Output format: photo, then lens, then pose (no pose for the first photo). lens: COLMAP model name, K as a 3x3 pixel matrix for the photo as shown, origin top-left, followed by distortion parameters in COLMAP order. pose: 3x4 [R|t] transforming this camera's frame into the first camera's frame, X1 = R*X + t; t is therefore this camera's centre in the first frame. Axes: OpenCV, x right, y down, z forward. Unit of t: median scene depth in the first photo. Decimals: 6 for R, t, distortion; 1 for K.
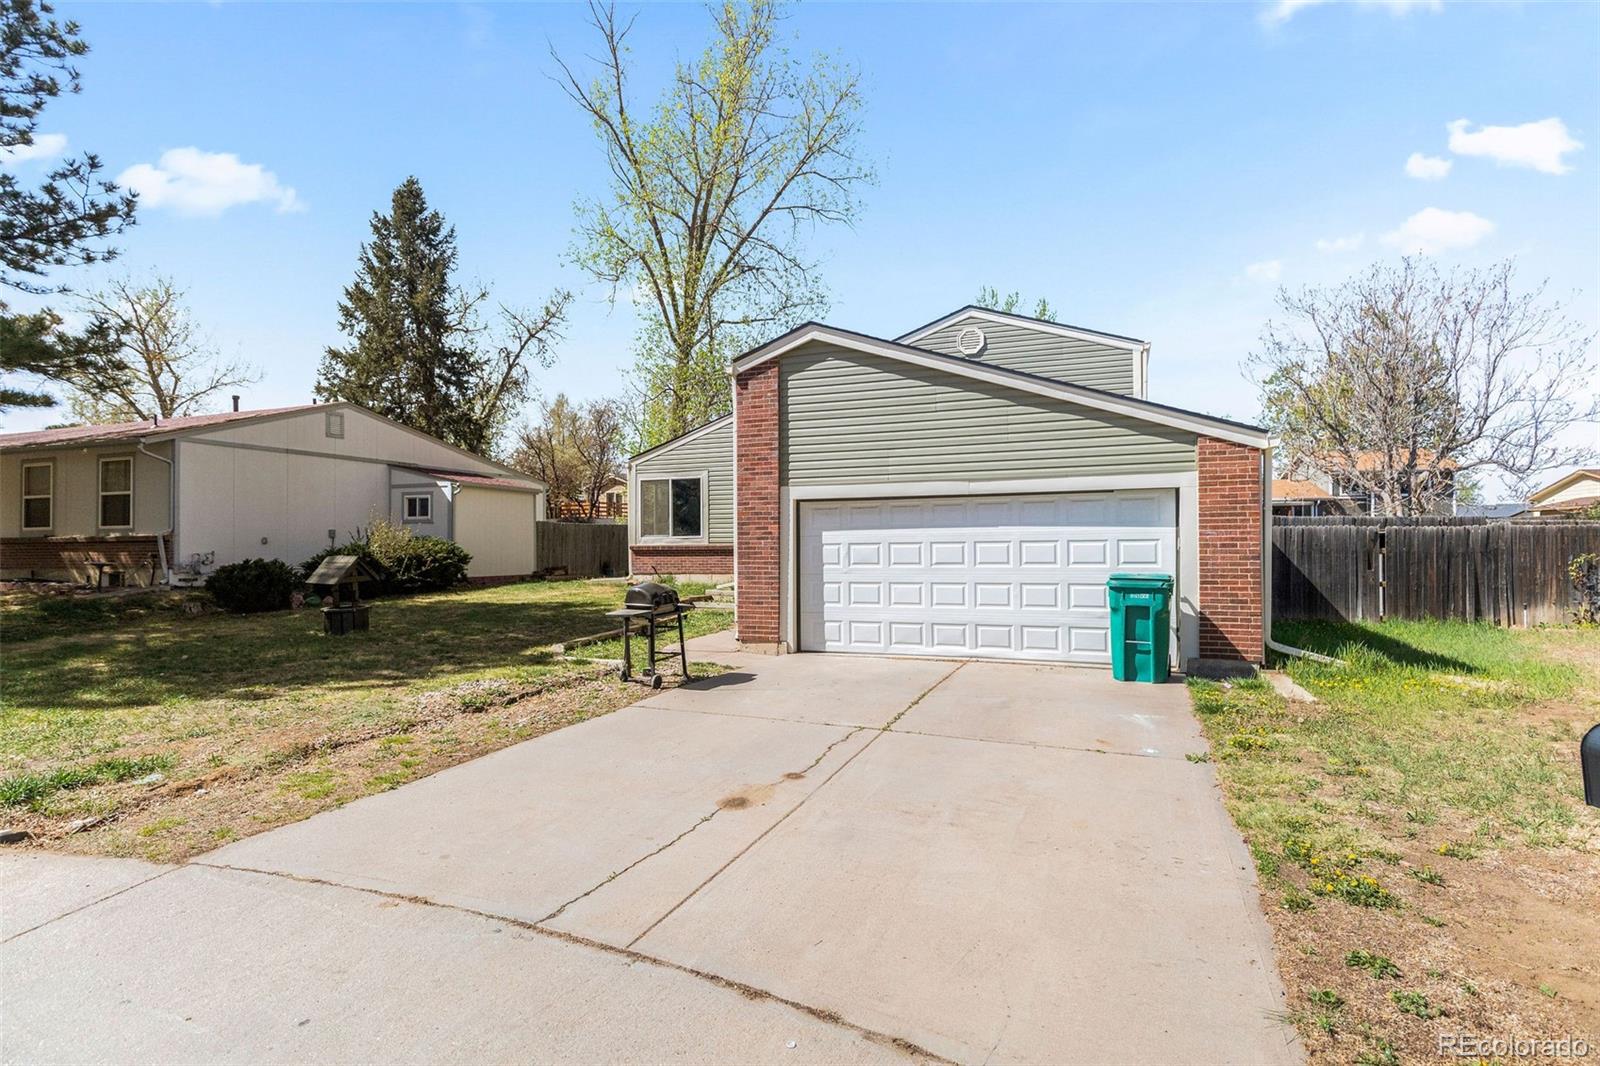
lens RADIAL K [[791.2, 0, 804.6], [0, 791.2, 537.6], [0, 0, 1]] dist [-0.002545, 0.000026]
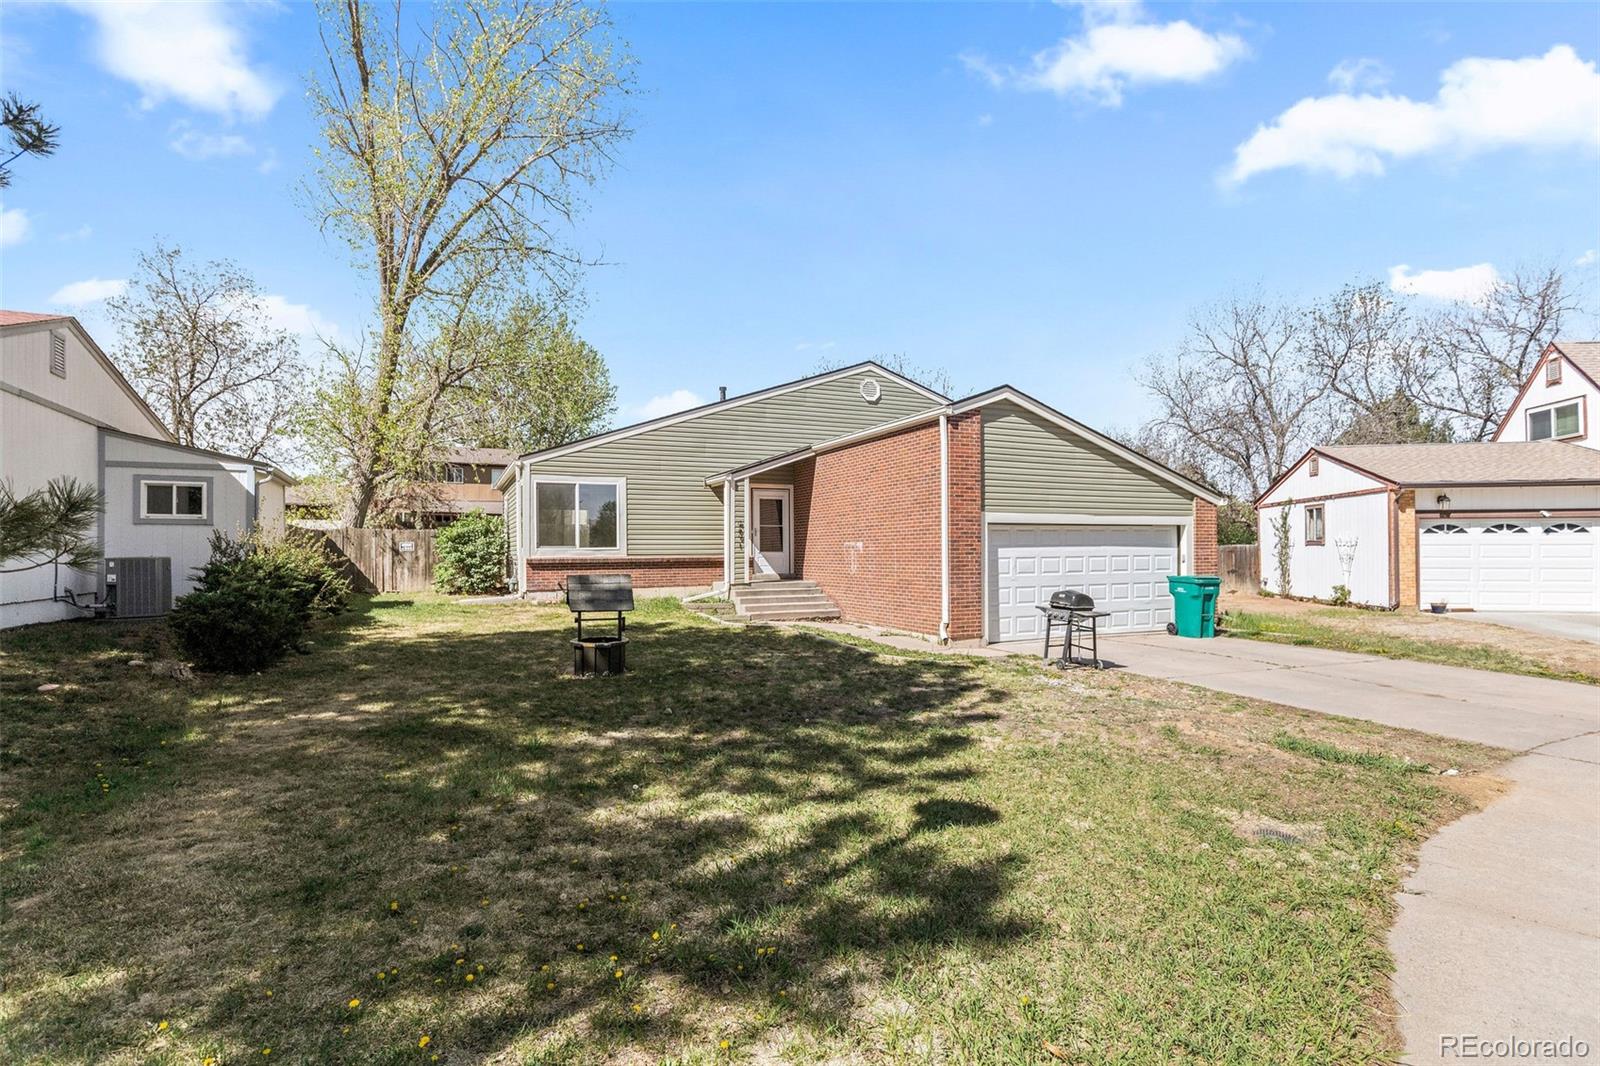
lens RADIAL K [[791.2, 0, 807.6], [0, 791.2, 542.2], [0, 0, 1]] dist [-0.002545, 0.000026]
pose [[0.695221, 0.011570, 0.718703, -1.108732], [-0.007551, 0.999933, -0.008792, -0.003679], [-0.718757, 0.000685, 0.695261, 0.333641]]
